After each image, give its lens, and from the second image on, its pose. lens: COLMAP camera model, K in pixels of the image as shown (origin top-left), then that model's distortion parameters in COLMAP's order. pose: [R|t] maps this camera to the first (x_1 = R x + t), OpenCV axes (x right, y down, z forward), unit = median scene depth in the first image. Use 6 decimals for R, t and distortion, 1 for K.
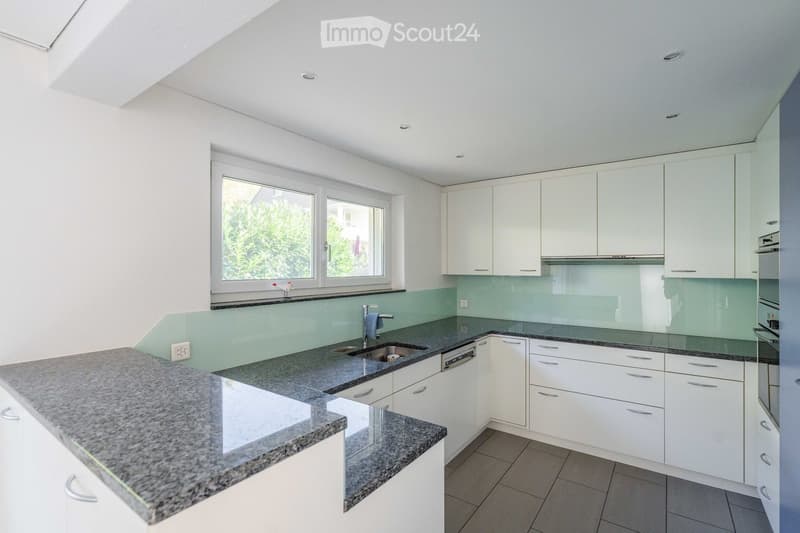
lens RADIAL K [[346.7, 0, 400.0], [0, 346.7, 266.5], [0, 0, 1]] dist [0.000008, 0.000328]
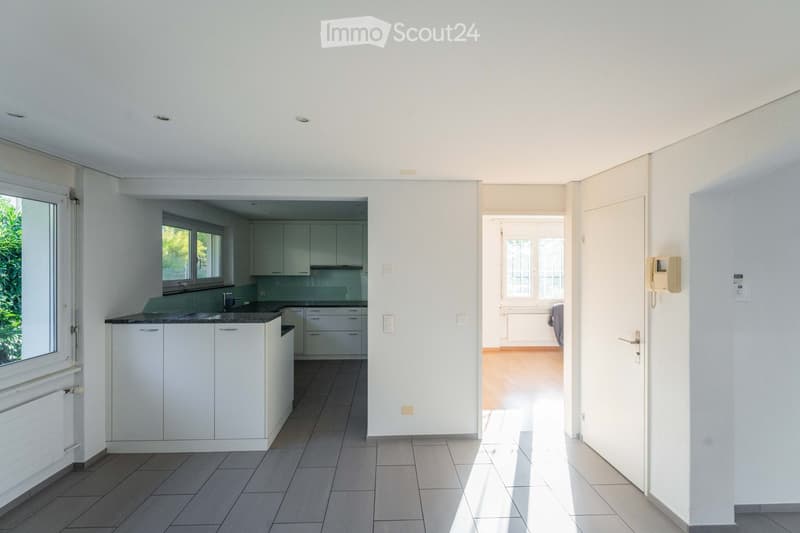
lens RADIAL K [[346.7, 0, 400.0], [0, 346.7, 266.5], [0, 0, 1]] dist [0.000008, 0.000328]
pose [[0.759227, 0.000620, 0.650826, -0.465525], [-0.002626, 0.999994, 0.002112, -0.027230], [-0.650821, -0.003313, 0.759224, -0.781726]]
